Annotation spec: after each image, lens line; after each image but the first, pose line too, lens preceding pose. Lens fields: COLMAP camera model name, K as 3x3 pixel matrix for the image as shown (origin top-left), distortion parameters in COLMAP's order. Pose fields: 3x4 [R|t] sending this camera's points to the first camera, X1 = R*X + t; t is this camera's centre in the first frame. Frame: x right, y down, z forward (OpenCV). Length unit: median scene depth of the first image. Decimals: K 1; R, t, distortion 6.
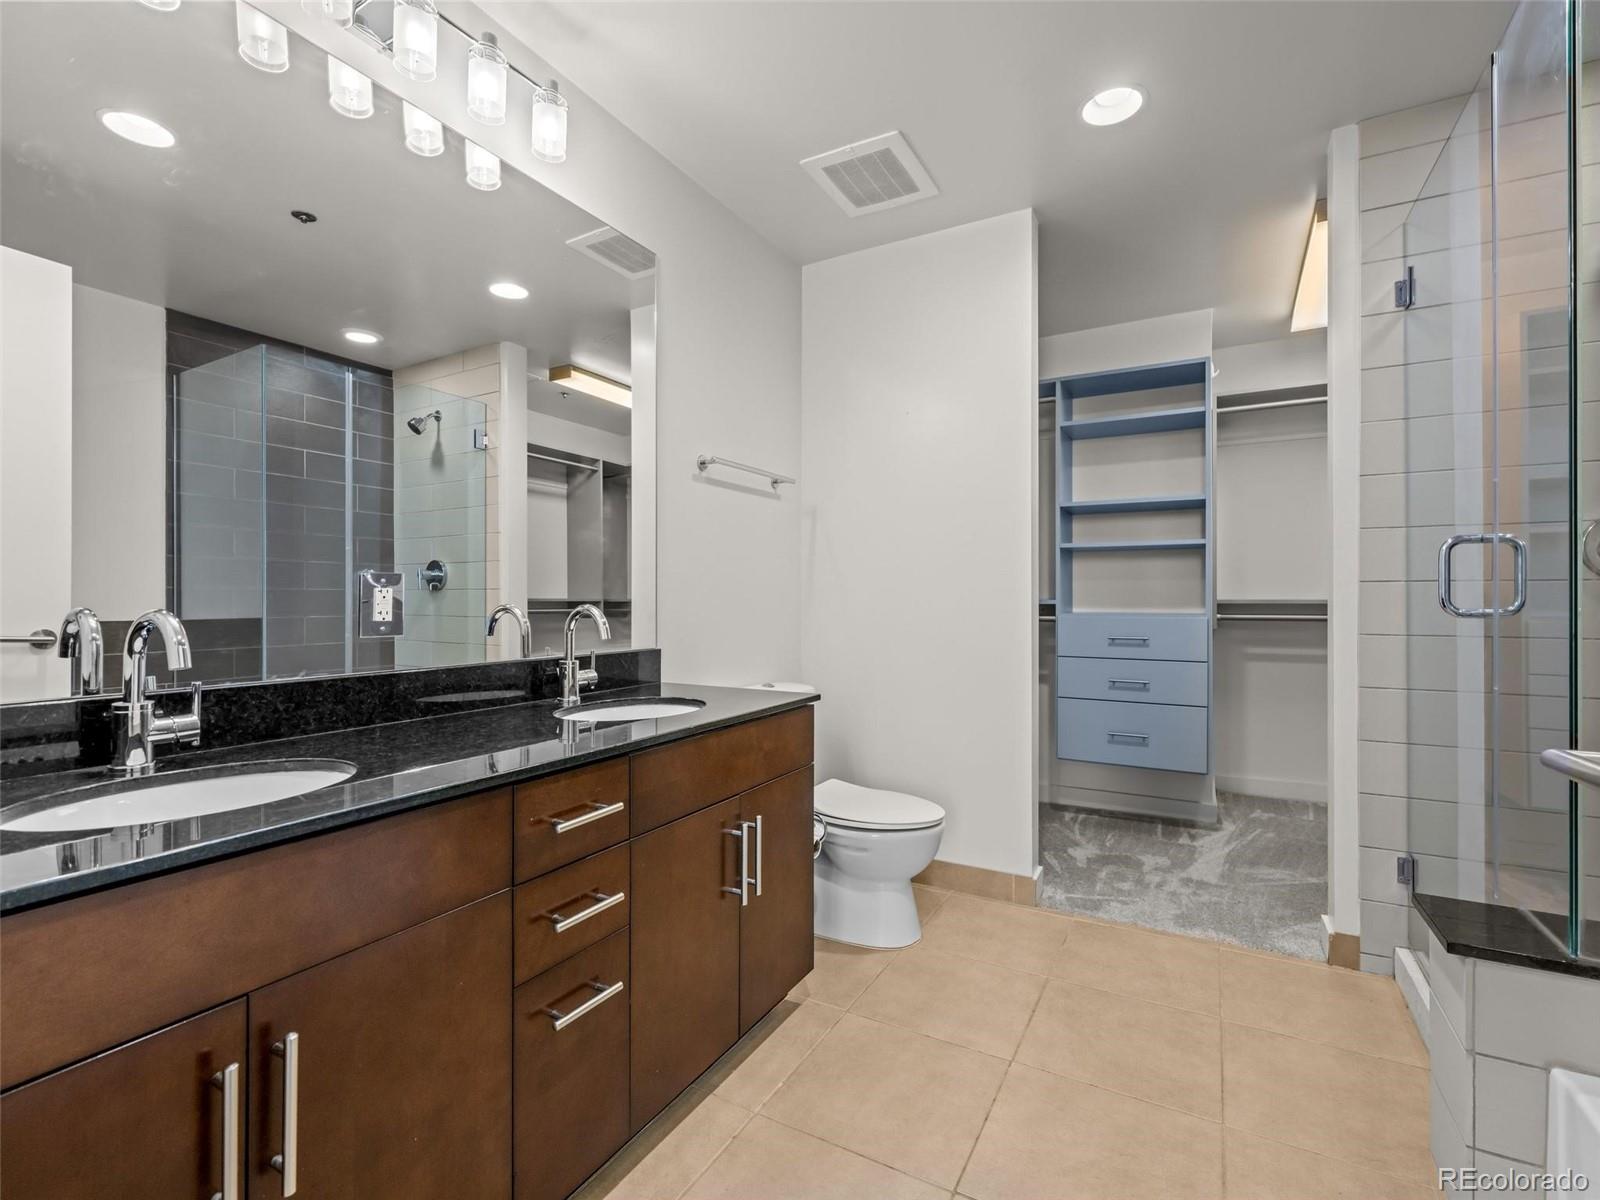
lens RADIAL K [[729.9, 0, 808.1], [0, 729.9, 602.1], [0, 0, 1]] dist [-0.001206, 0.001051]
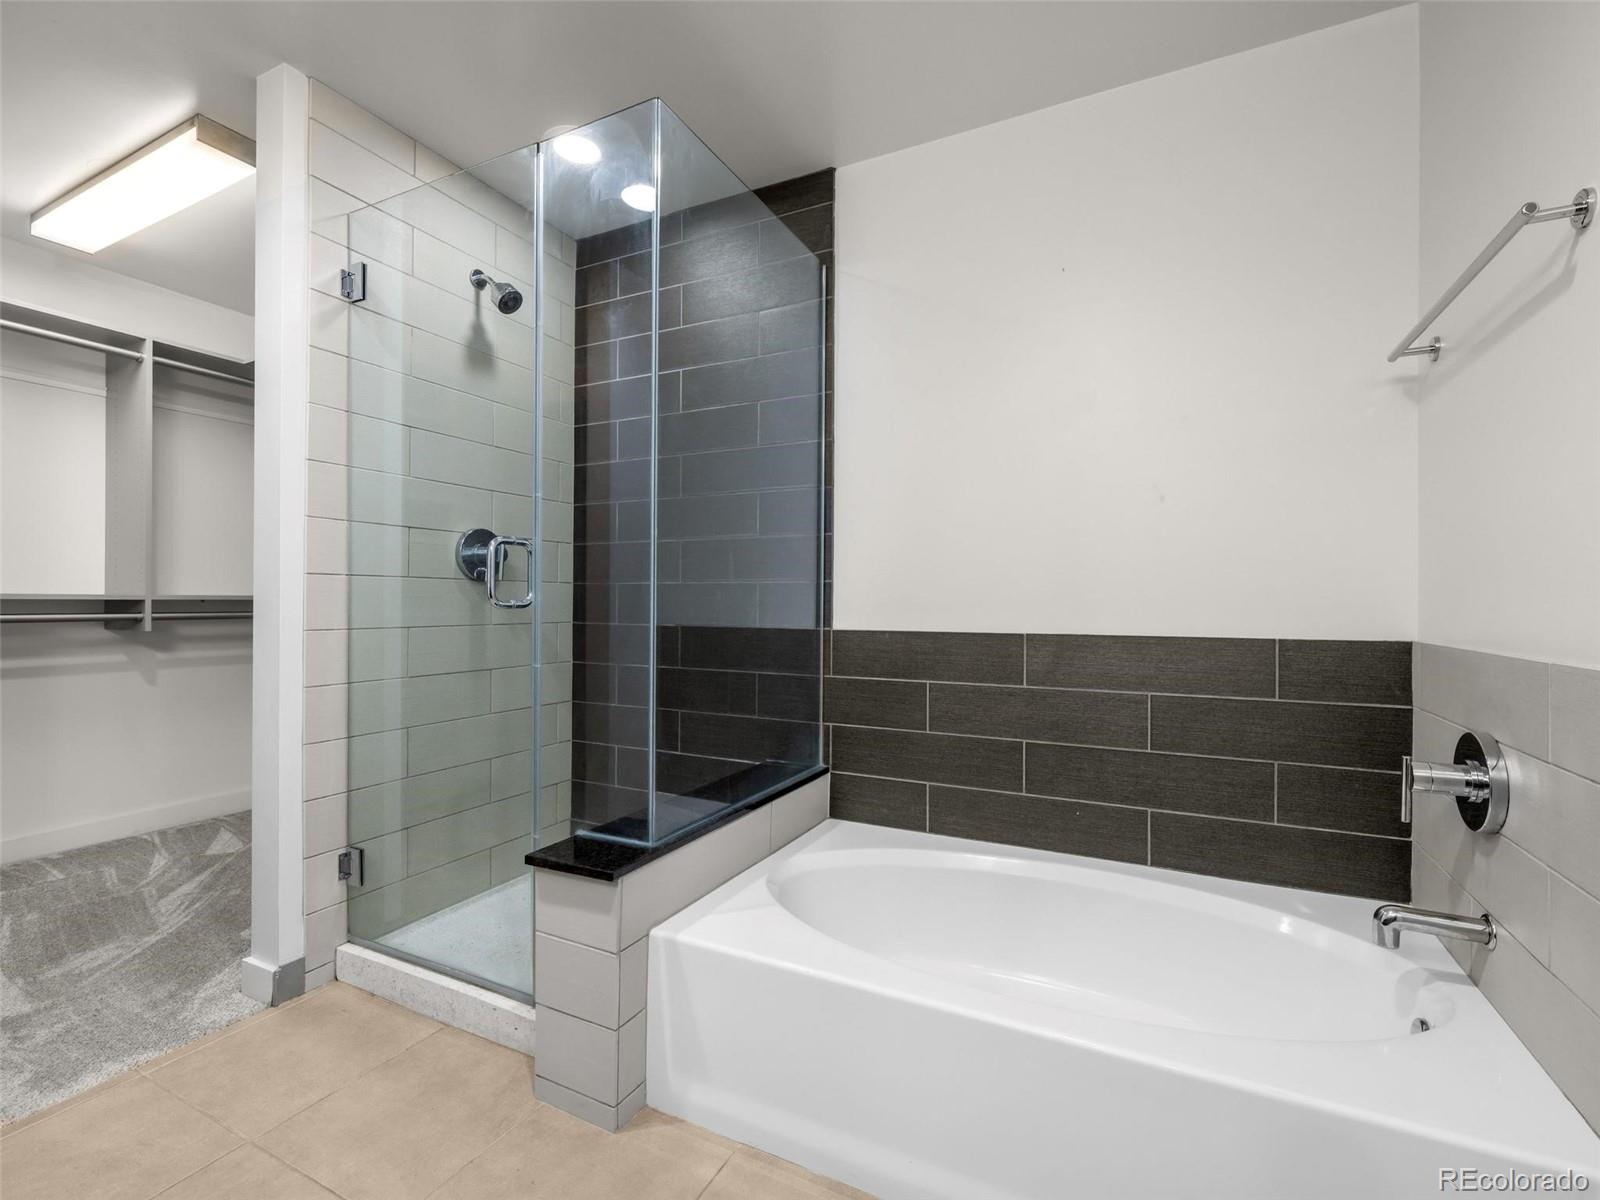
lens RADIAL K [[729.9, 0, 803.1], [0, 729.9, 600.3], [0, 0, 1]] dist [-0.001206, 0.001051]
pose [[-0.059995, 0.006880, 0.998175, -0.197683], [-0.005292, 0.999960, -0.007210, 0.010401], [-0.998185, -0.005715, -0.059956, 0.409054]]
